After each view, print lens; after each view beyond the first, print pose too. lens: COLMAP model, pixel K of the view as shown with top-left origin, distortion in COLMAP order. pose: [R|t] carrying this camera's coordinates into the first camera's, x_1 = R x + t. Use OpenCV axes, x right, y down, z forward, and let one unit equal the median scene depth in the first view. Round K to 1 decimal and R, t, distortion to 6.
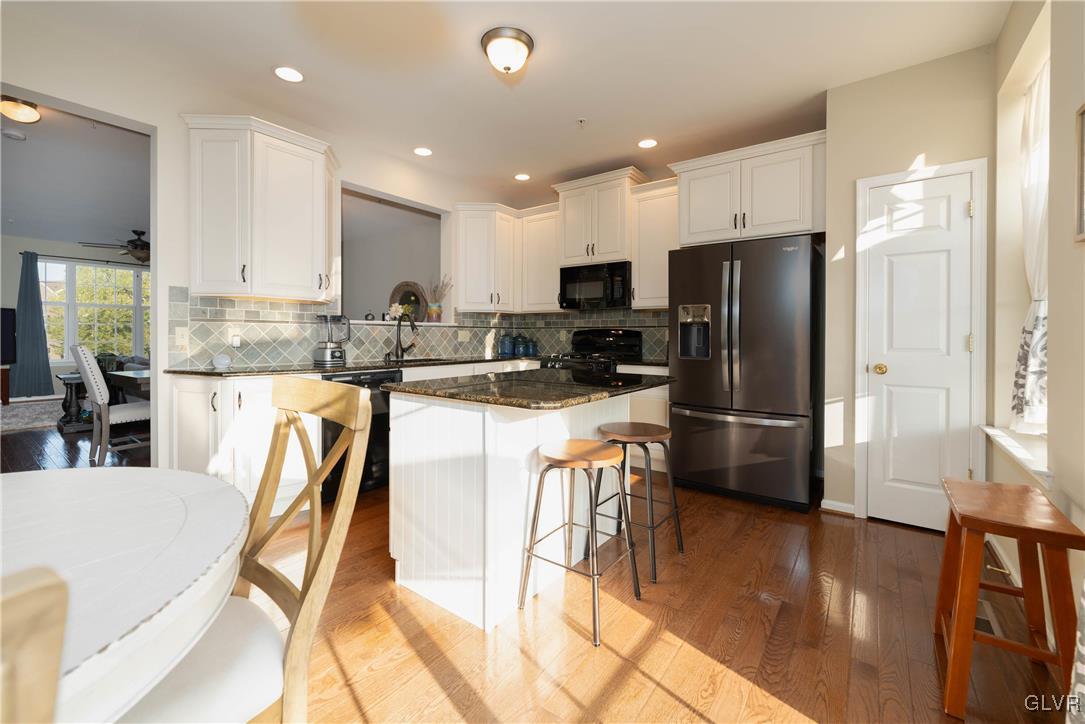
lens RADIAL K [[445.5, 0, 526.9], [0, 445.5, 338.4], [0, 0, 1]] dist [-0.004476, -0.000272]
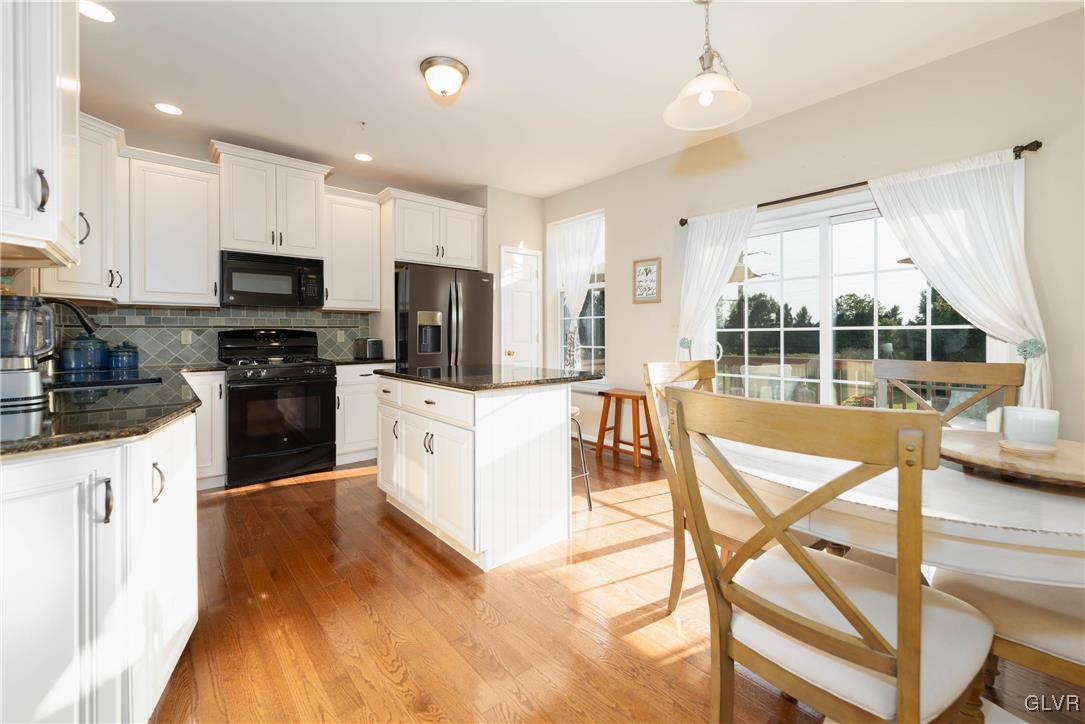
lens RADIAL K [[445.5, 0, 550.3], [0, 445.5, 336.3], [0, 0, 1]] dist [-0.004476, -0.000272]
pose [[0.205626, -0.005765, 0.978614, -0.622565], [0.013084, 0.999909, 0.003141, -0.002561], [-0.978543, 0.012159, 0.205683, 0.307022]]
